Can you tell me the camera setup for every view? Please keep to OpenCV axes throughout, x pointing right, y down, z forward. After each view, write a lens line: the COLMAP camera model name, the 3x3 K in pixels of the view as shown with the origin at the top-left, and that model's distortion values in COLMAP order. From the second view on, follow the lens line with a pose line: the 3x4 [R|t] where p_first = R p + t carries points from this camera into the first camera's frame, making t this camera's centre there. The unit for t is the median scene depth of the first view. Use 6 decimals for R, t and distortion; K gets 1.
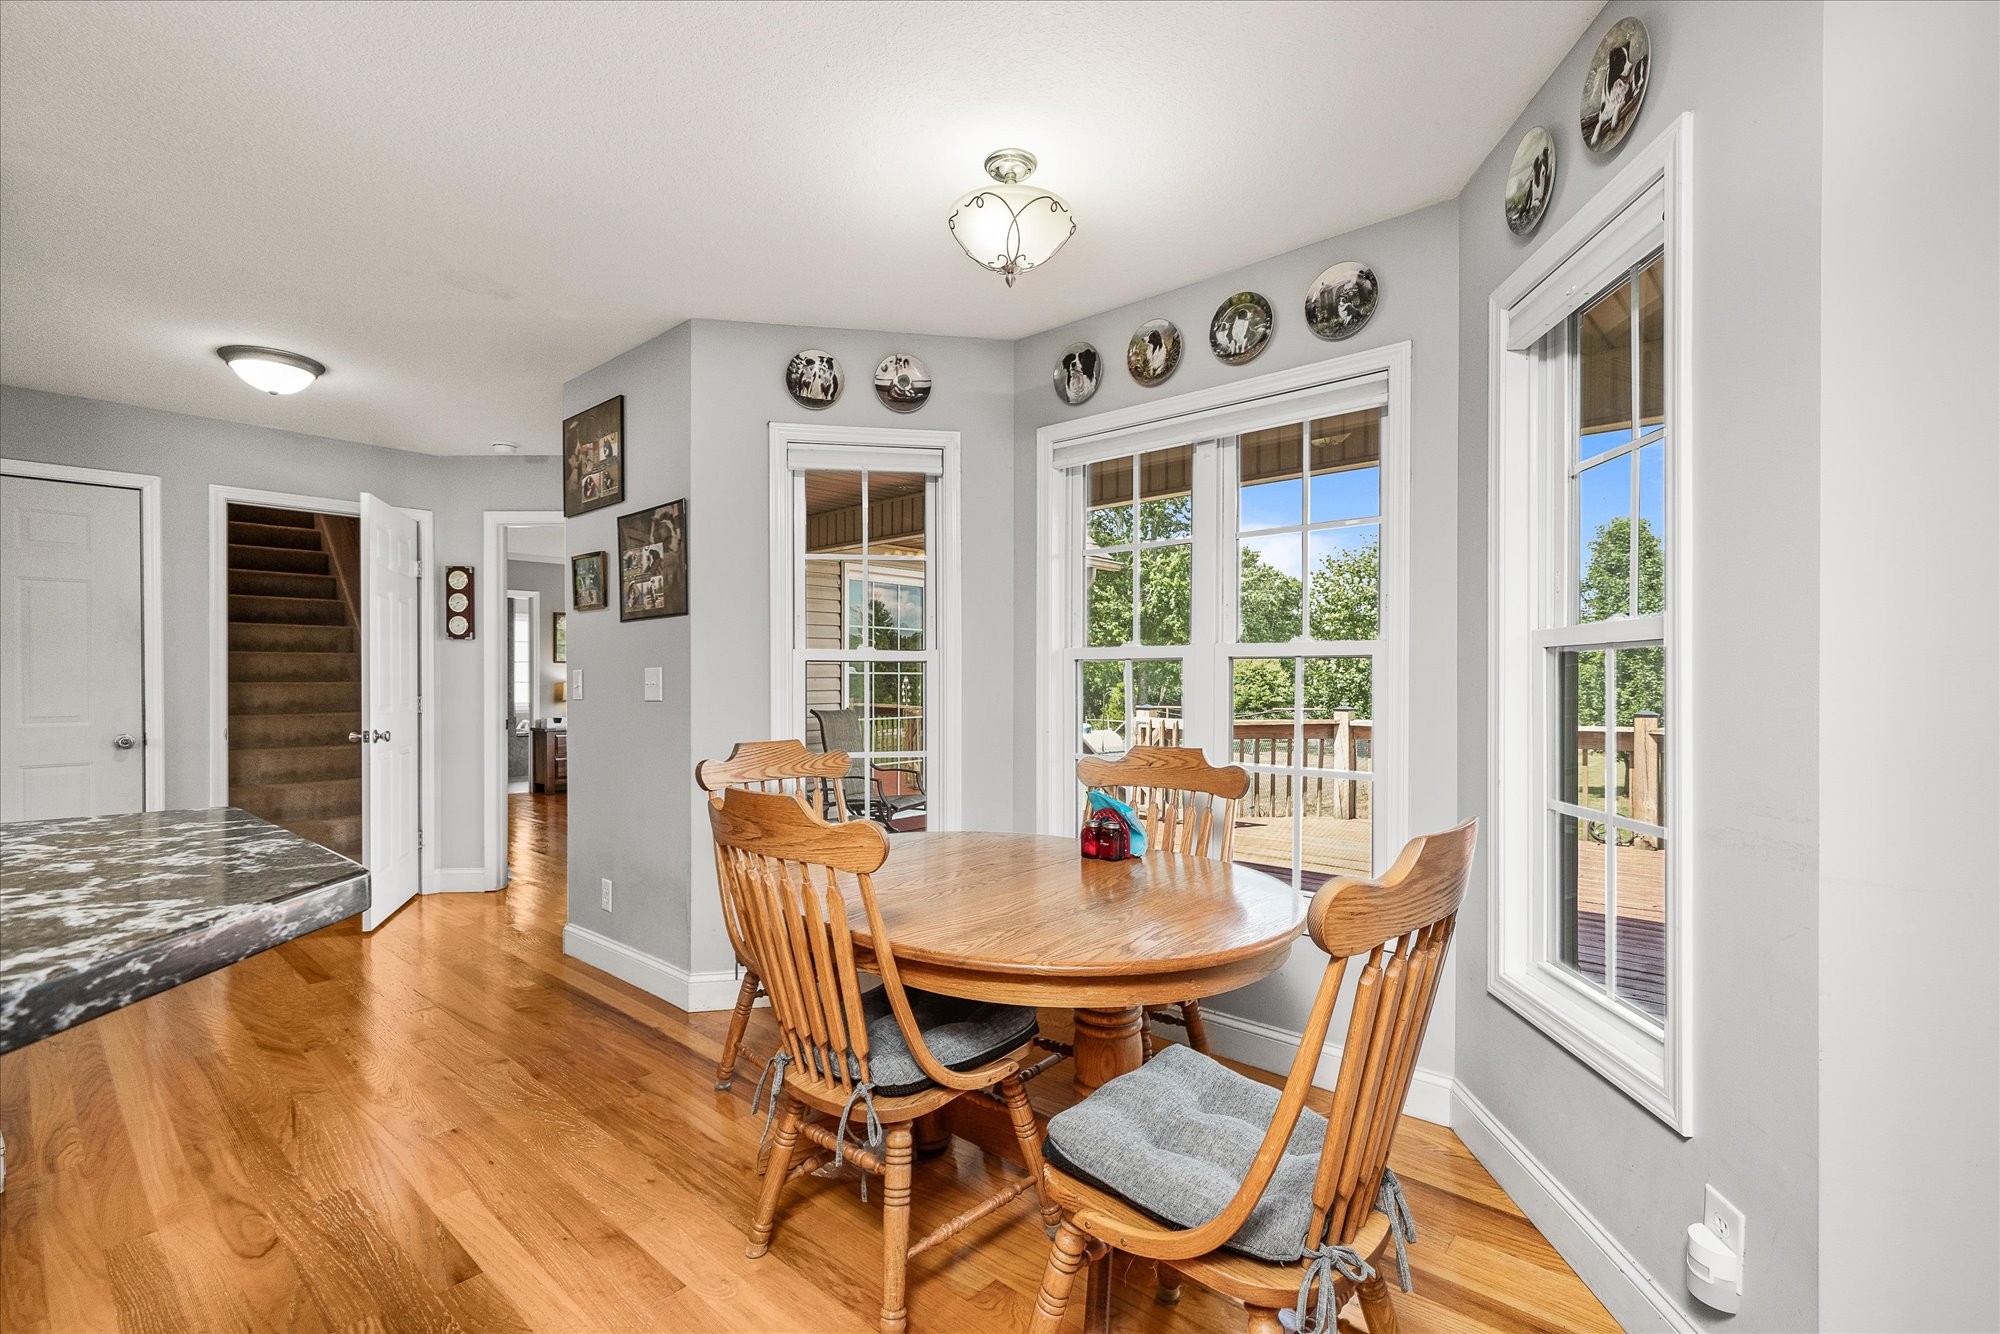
lens RADIAL K [[899.3, 0, 996.6], [0, 899.3, 673.7], [0, 0, 1]] dist [0.005328, 0.000429]
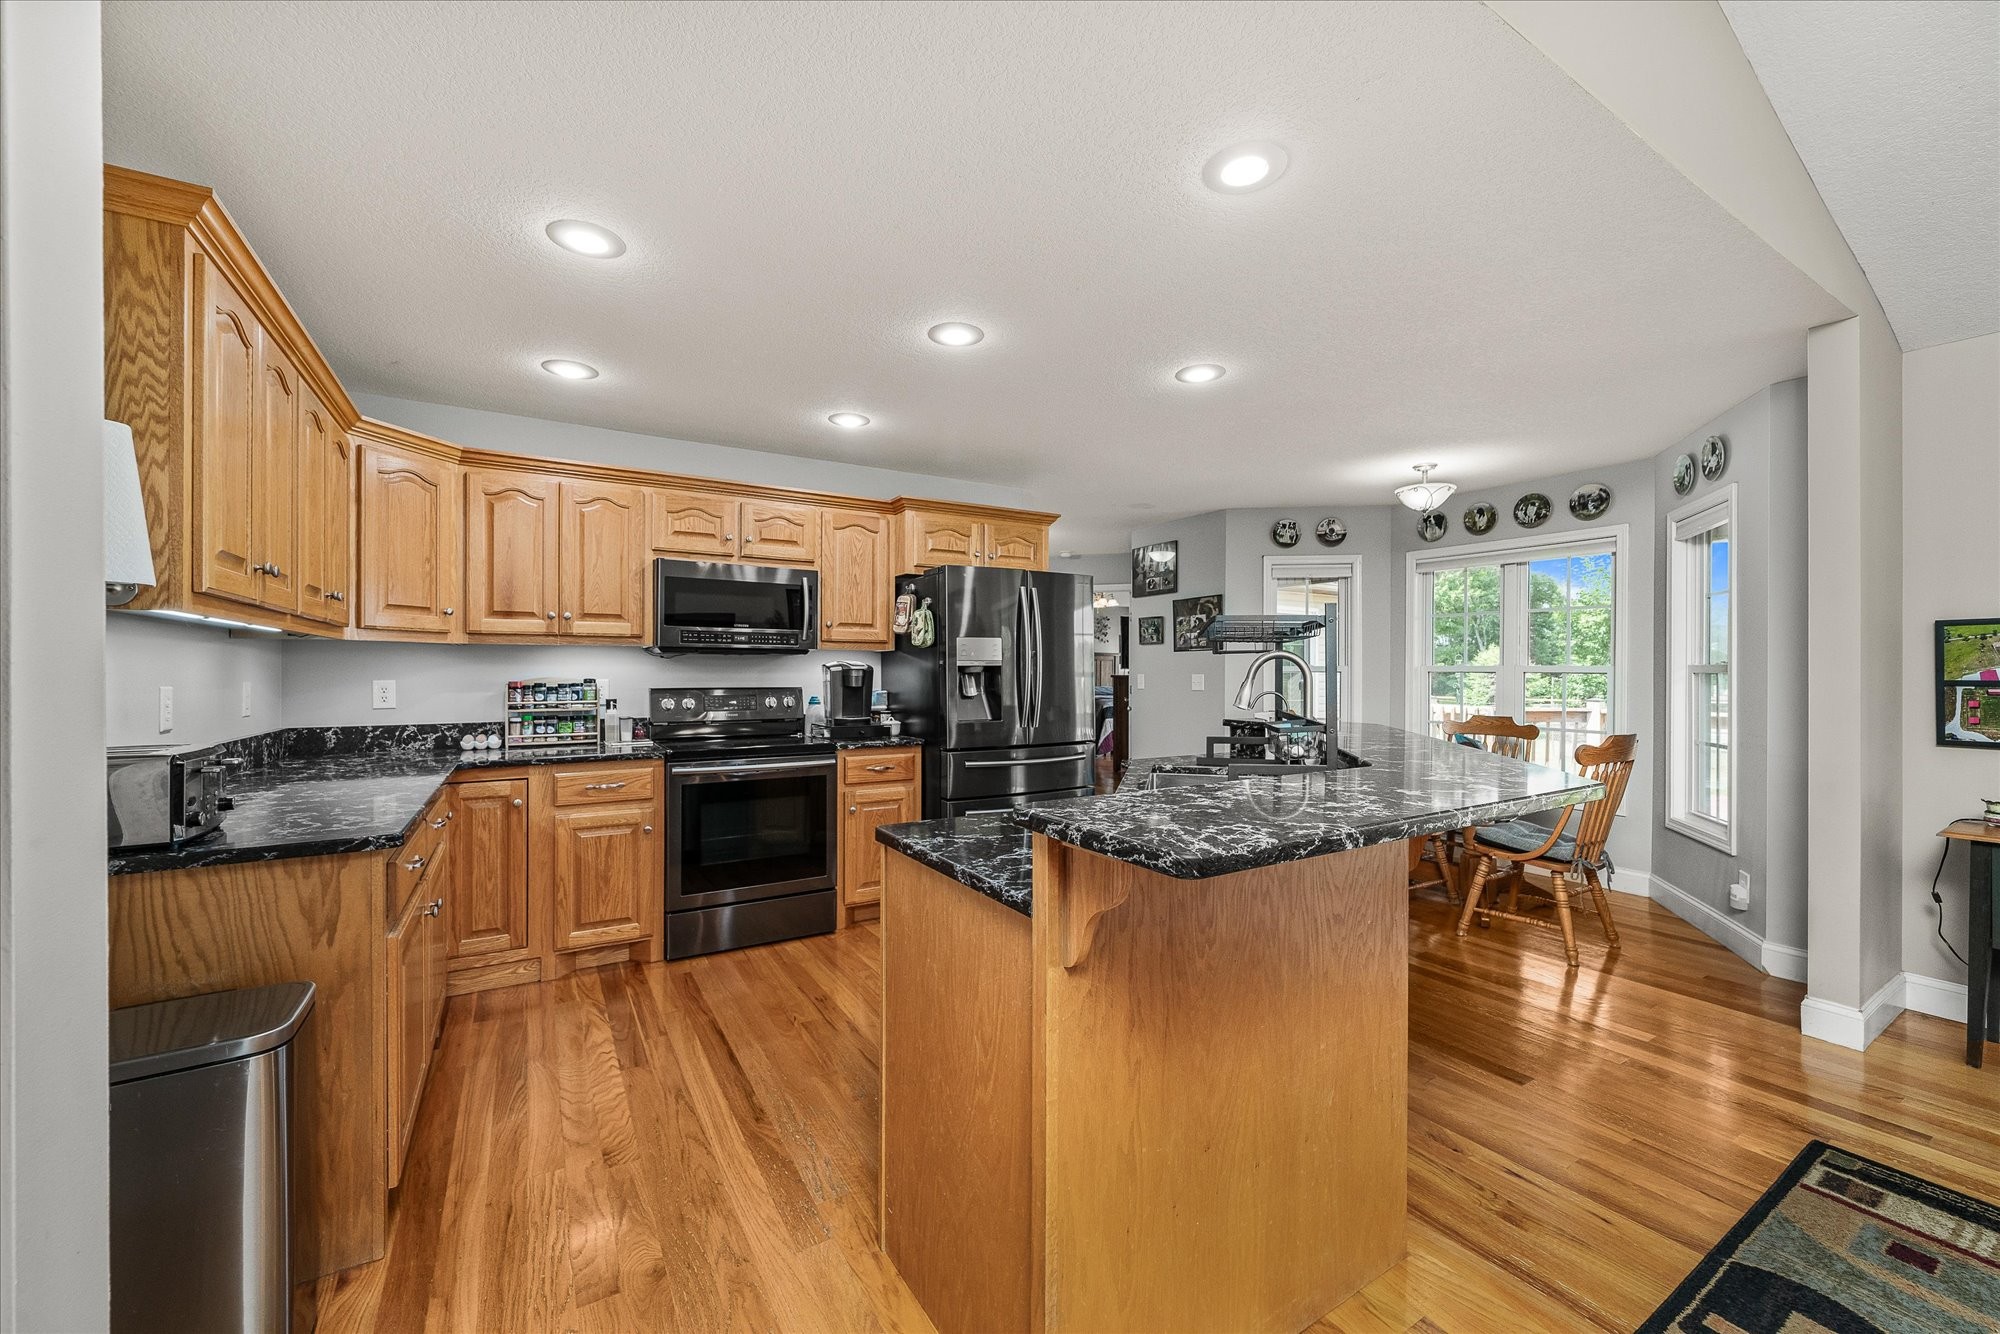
lens RADIAL K [[779.3, 0, 997.1], [0, 779.3, 668.6], [0, 0, 1]] dist [0.000849, 0.000128]
pose [[0.957684, 0.003154, -0.287806, -0.320873], [-0.001791, 0.999986, 0.004999, -0.029396], [0.287817, -0.004272, 0.957676, -0.879136]]
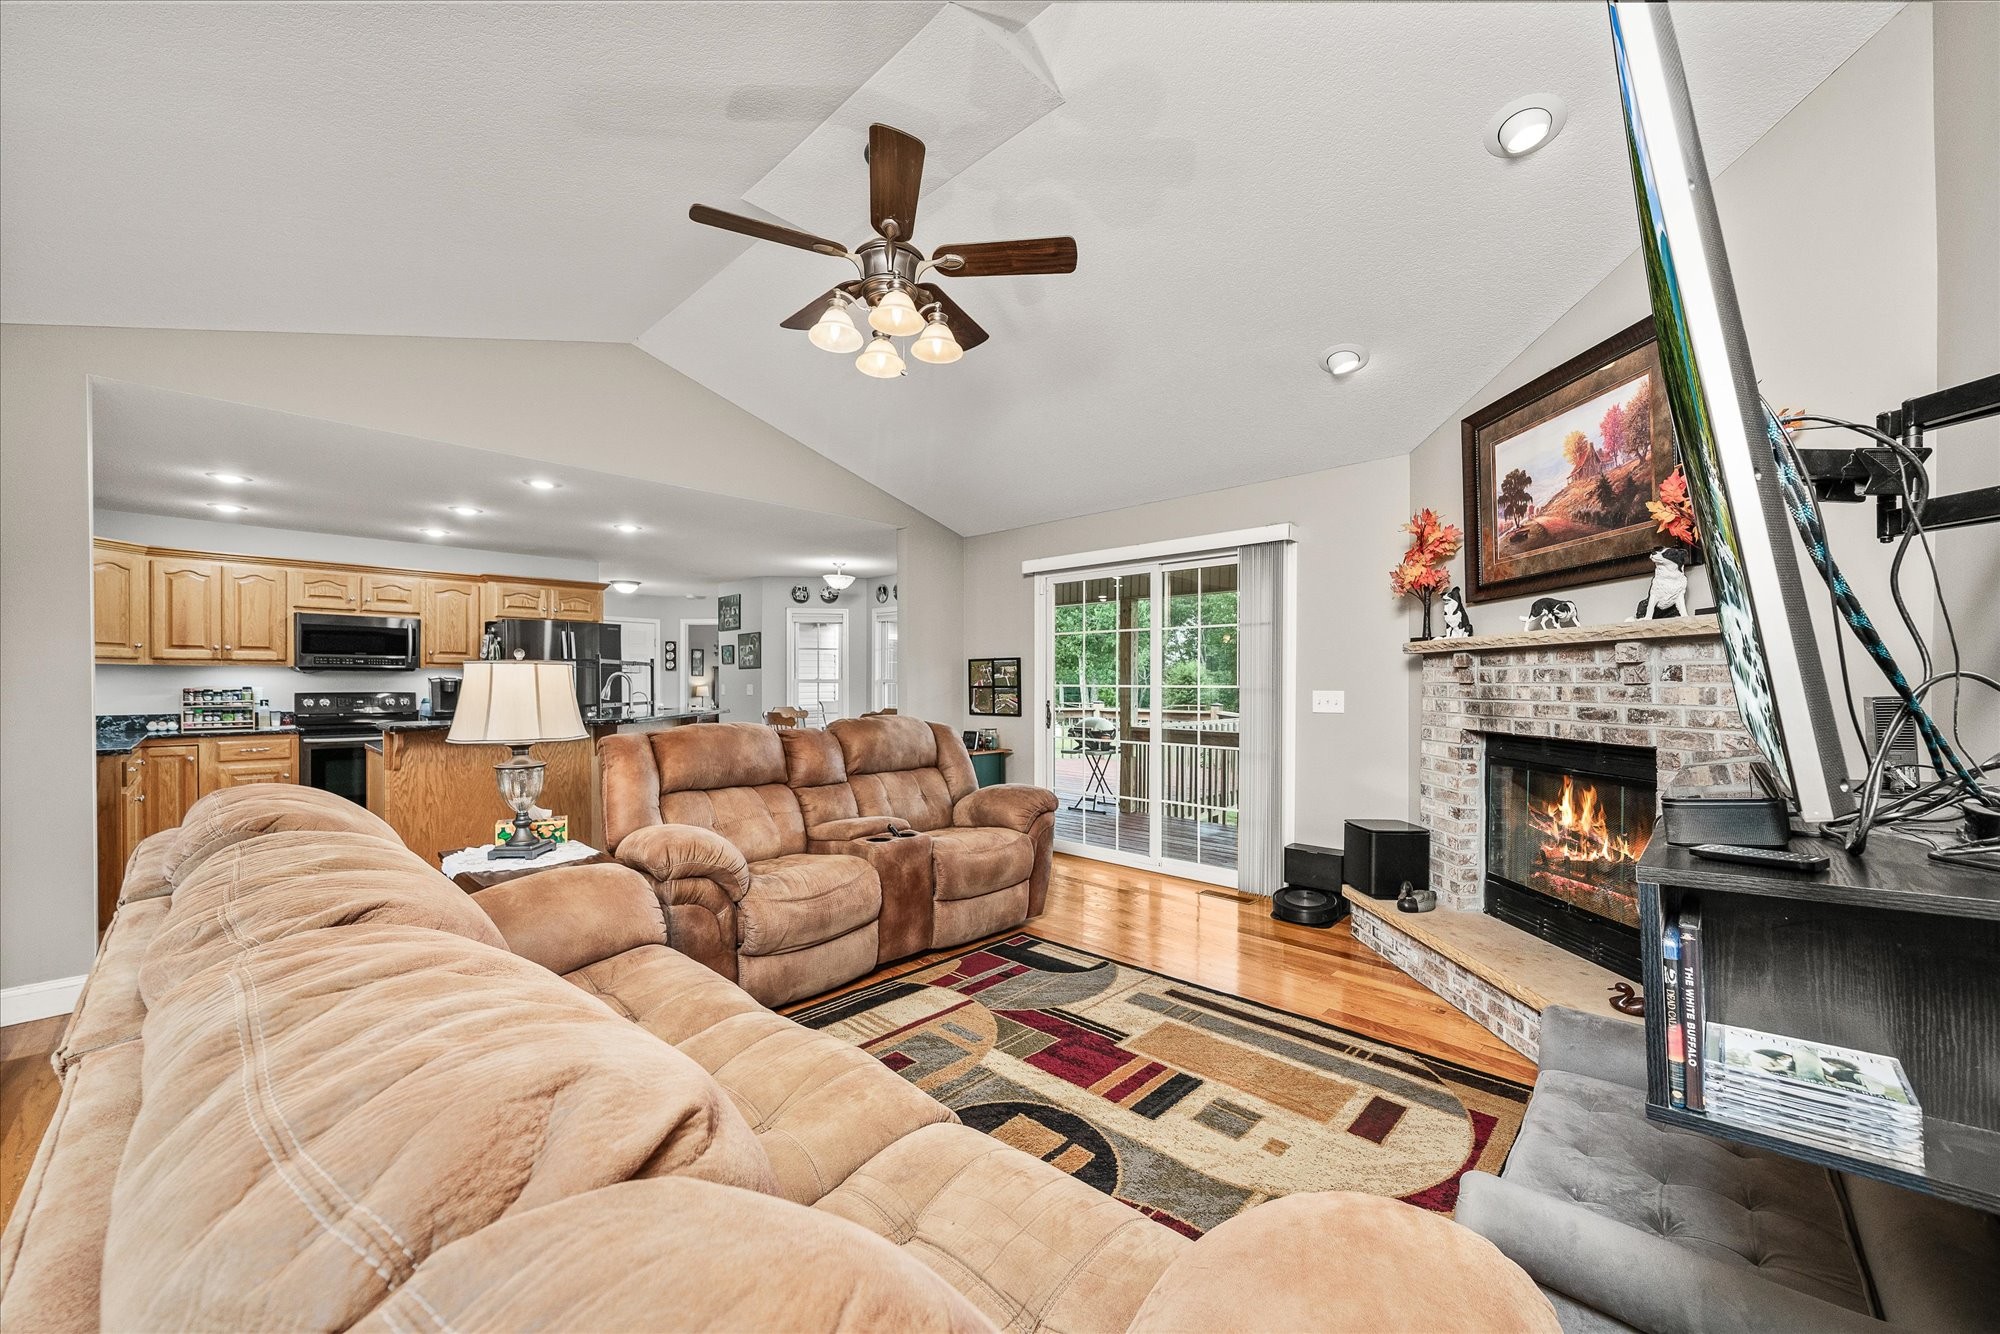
lens RADIAL K [[779.3, 0, 1005.4], [0, 779.3, 686.7], [0, 0, 1]] dist [0.000849, 0.000128]
pose [[0.999339, 0.003676, -0.036172, 0.617003], [-0.003287, 0.999936, 0.010782, -0.032741], [0.036209, -0.010656, 0.999287, -1.713973]]
